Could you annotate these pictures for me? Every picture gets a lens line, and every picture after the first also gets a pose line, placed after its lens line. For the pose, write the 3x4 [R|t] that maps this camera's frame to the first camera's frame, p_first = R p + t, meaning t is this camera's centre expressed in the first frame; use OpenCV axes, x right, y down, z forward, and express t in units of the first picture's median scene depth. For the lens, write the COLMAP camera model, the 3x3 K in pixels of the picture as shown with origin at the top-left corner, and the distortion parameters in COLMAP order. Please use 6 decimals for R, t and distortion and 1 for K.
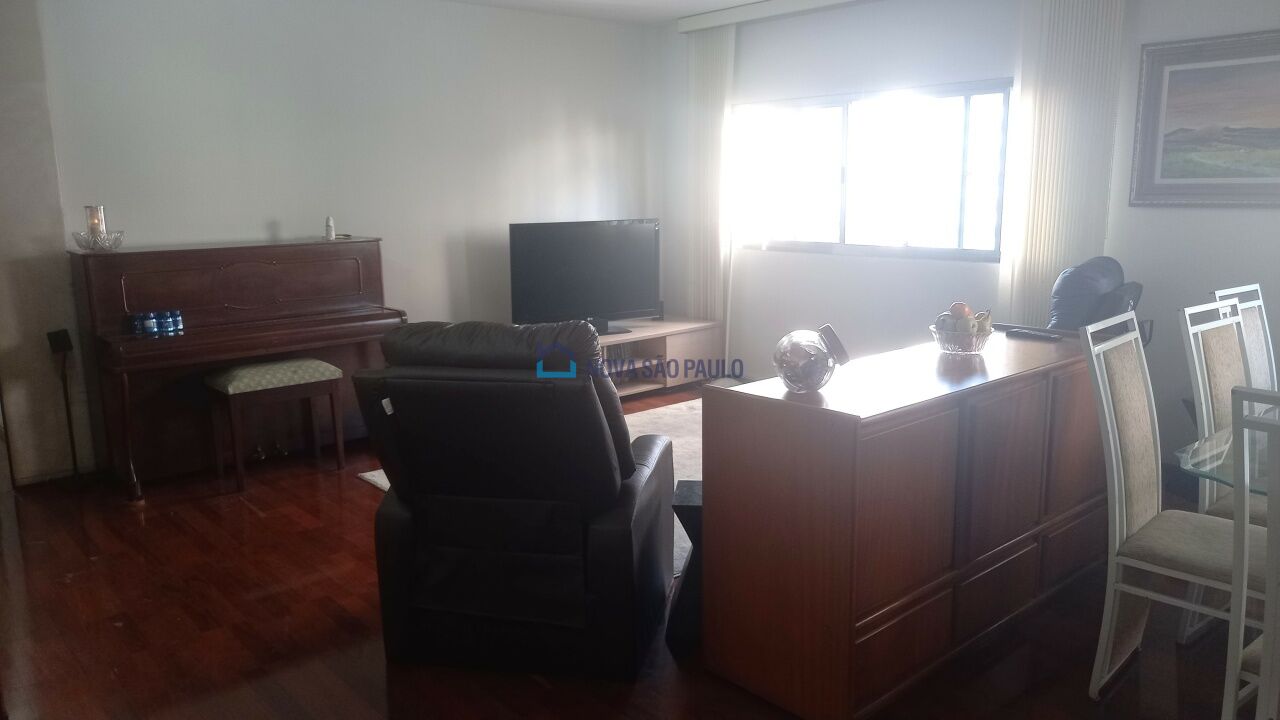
lens RADIAL K [[927.5, 0, 640.0], [0, 927.5, 360.0], [0, 0, 1]] dist [-0.001403, -0.002028]
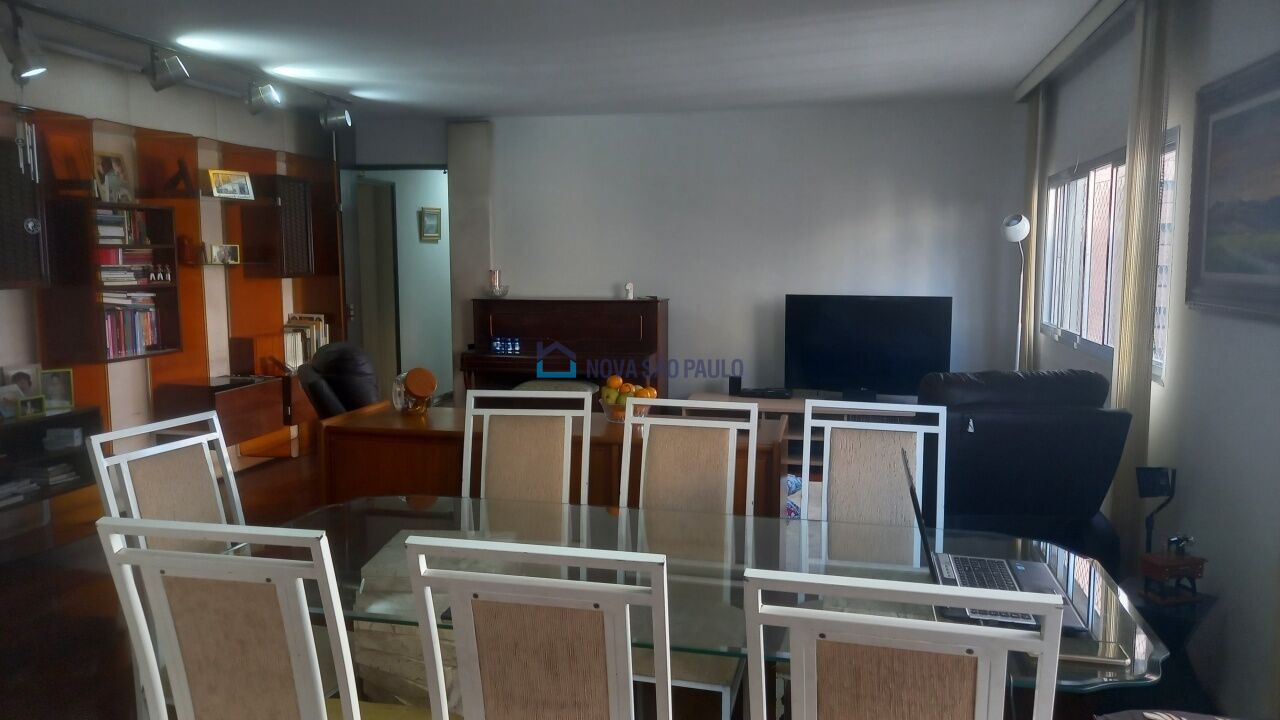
lens RADIAL K [[927.5, 0, 640.0], [0, 927.5, 360.0], [0, 0, 1]] dist [-0.001403, -0.002028]
pose [[0.604144, 0.100058, -0.790568, 0.884206], [-0.152821, 0.988219, 0.008290, -0.062897], [0.782084, 0.115807, 0.612318, 0.212489]]
